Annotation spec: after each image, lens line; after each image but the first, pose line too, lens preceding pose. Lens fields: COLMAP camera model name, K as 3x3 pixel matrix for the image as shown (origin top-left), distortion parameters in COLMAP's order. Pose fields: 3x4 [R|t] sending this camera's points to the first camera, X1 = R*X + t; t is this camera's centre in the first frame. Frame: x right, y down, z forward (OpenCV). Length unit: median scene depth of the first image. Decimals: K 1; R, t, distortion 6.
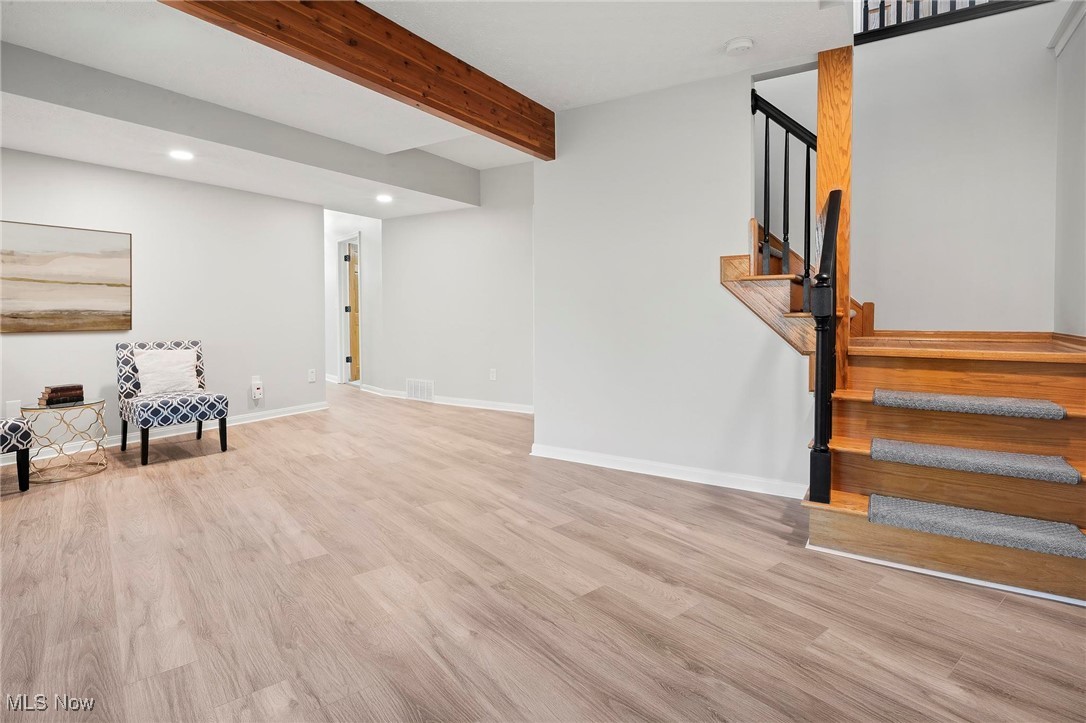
lens RADIAL K [[561.8, 0, 543.1], [0, 561.8, 307.3], [0, 0, 1]] dist [0.000306, 0.000318]
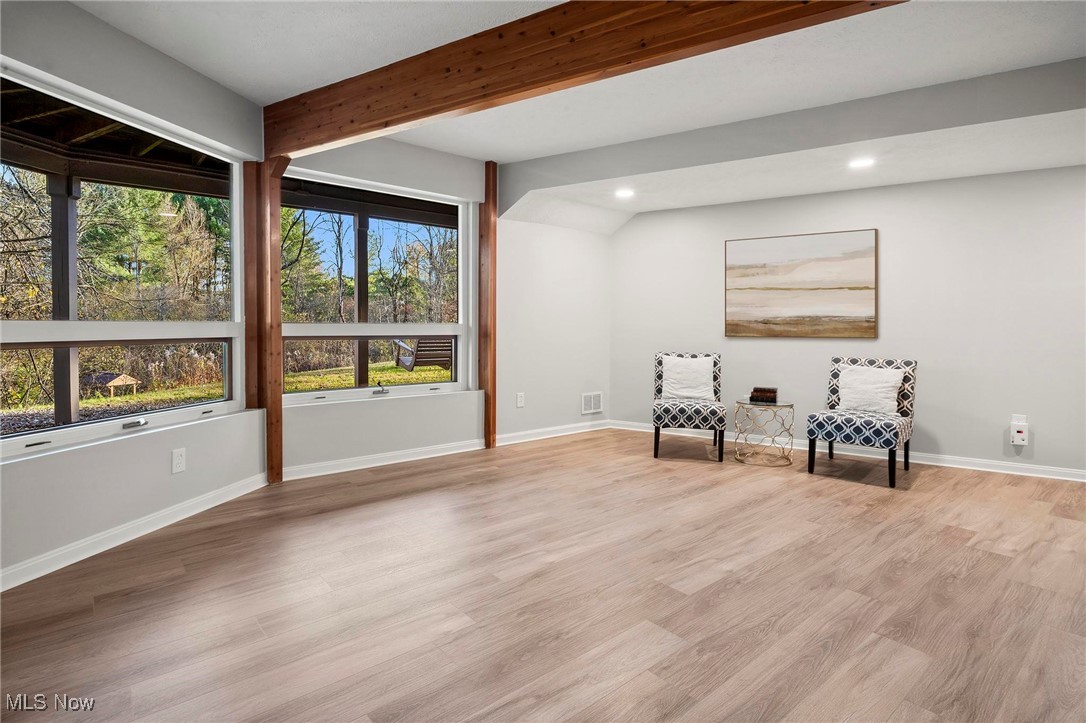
lens RADIAL K [[558.0, 0, 543.2], [0, 558.0, 333.8], [0, 0, 1]] dist [0.000127, -0.000193]
pose [[-0.004419, 0.020466, -0.999781, 0.370044], [-0.002940, 0.999786, 0.020480, 0.000063], [0.999986, 0.003030, -0.004358, 0.561646]]
